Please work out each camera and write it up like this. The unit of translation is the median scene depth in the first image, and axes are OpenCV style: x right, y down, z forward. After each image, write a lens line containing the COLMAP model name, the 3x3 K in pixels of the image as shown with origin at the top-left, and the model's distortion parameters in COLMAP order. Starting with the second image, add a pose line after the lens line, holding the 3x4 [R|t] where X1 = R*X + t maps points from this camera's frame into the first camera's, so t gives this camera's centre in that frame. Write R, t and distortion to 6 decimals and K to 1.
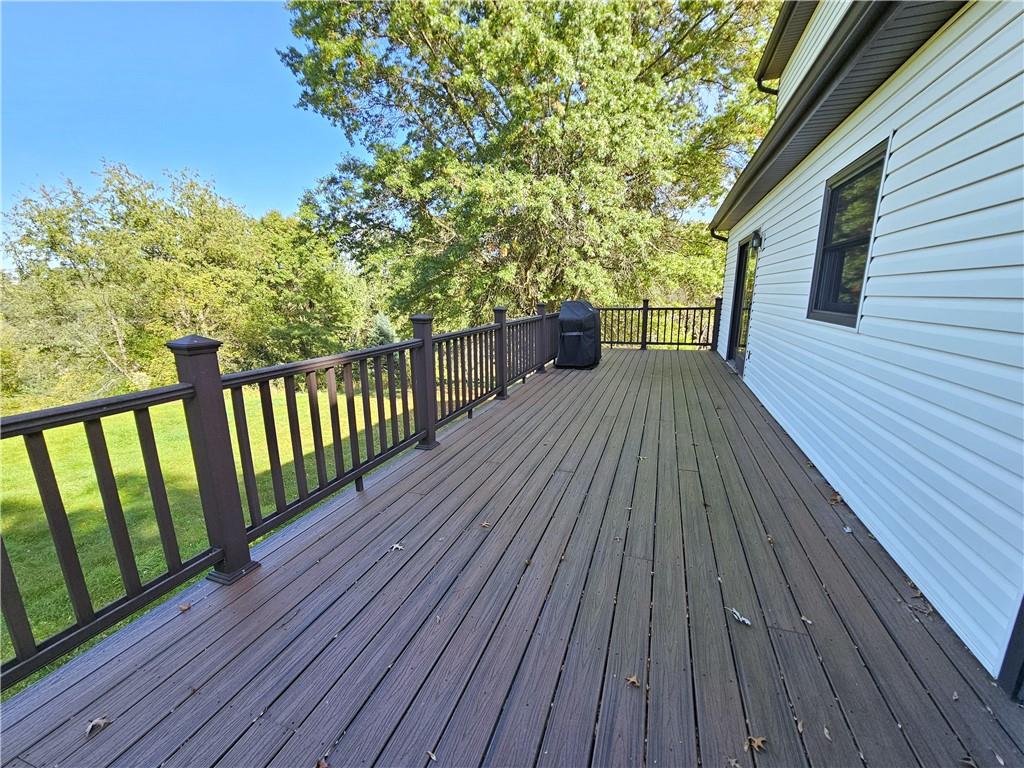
lens RADIAL K [[421.1, 0, 517.6], [0, 421.1, 389.0], [0, 0, 1]] dist [-0.009630, 0.004128]
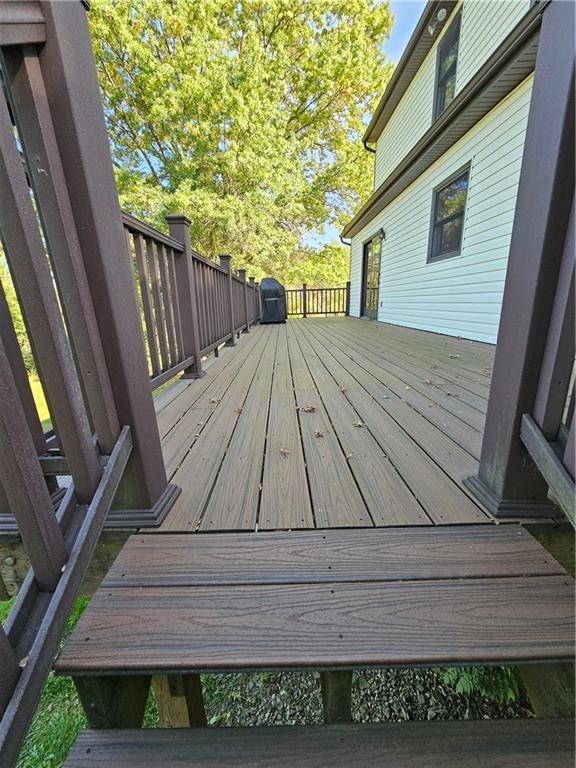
lens RADIAL K [[311.3, 0, 288.0], [0, 311.3, 384.0], [0, 0, 1]] dist [0.000208, -0.000036]
pose [[0.943076, -0.099536, 0.317332, -0.149744], [0.089204, 0.994906, 0.046961, 0.092671], [-0.320390, -0.015981, 0.947151, -0.053127]]
